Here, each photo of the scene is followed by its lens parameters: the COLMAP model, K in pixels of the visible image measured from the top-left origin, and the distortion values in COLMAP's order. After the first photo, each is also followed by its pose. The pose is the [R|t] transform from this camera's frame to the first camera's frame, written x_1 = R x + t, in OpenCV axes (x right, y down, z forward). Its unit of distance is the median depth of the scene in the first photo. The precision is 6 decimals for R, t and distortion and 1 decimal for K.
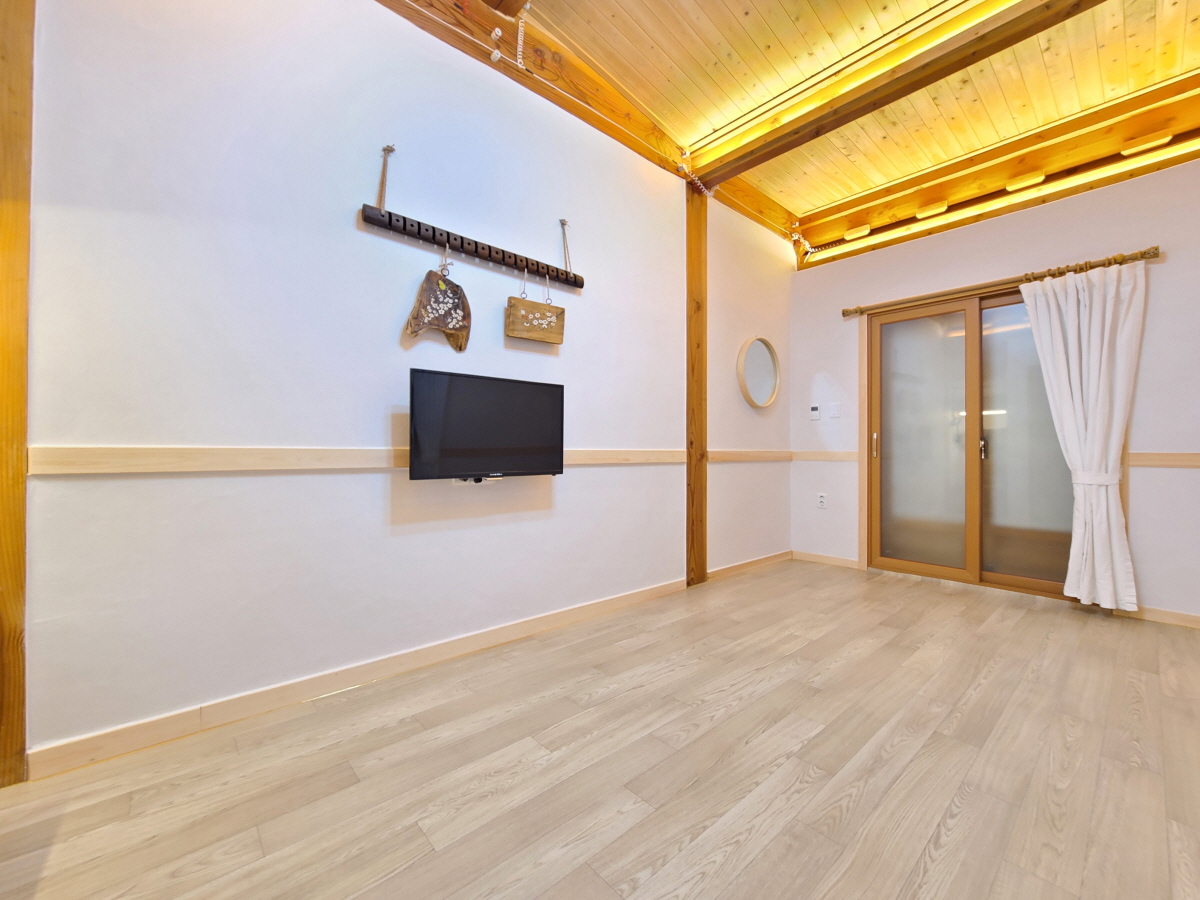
lens RADIAL K [[491.8, 0, 603.1], [0, 491.8, 415.9], [0, 0, 1]] dist [-0.001185, -0.000284]
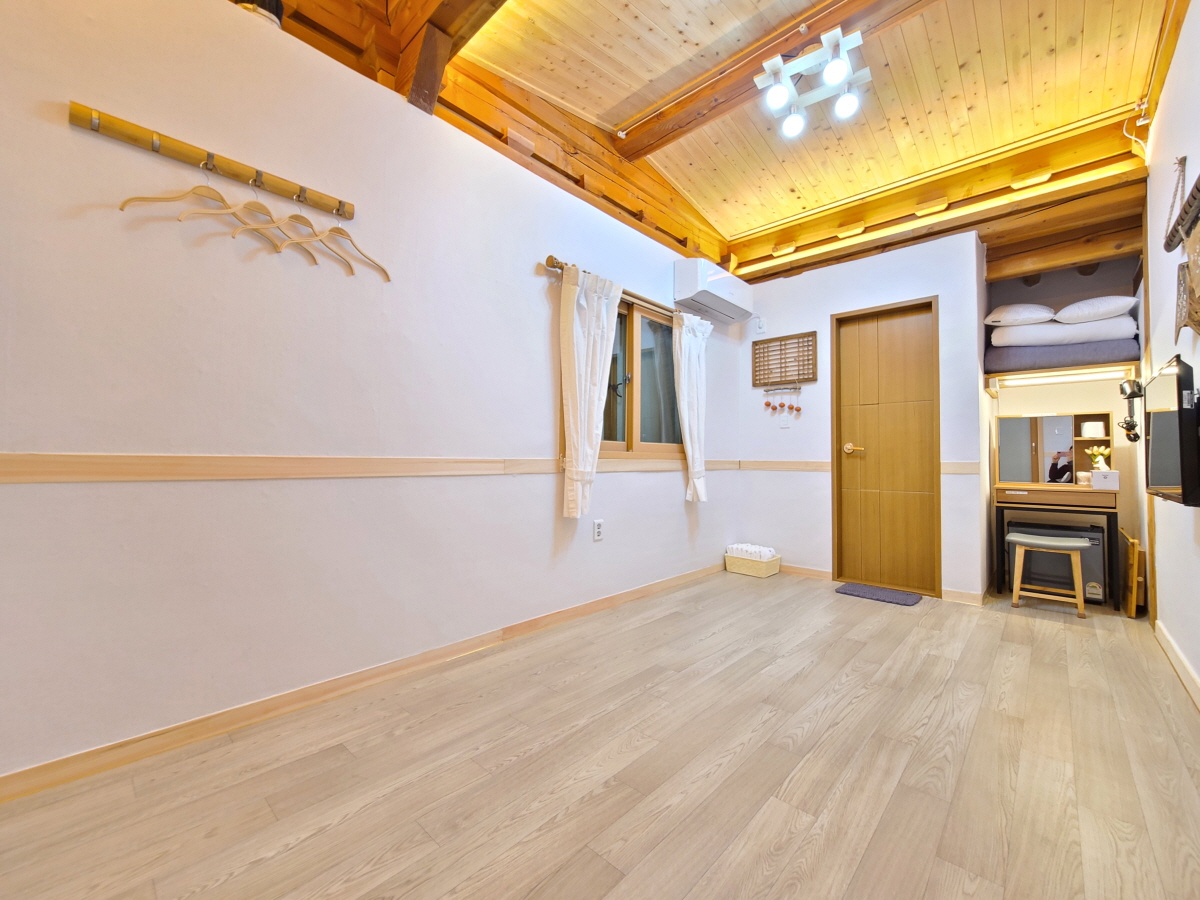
lens RADIAL K [[491.8, 0, 608.9], [0, 491.8, 457.9], [0, 0, 1]] dist [-0.001185, -0.000284]
pose [[-0.994227, -0.012622, -0.106553, 0.938307], [-0.006619, 0.998380, -0.056505, 0.137806], [0.107093, -0.055473, -0.992700, 2.151560]]
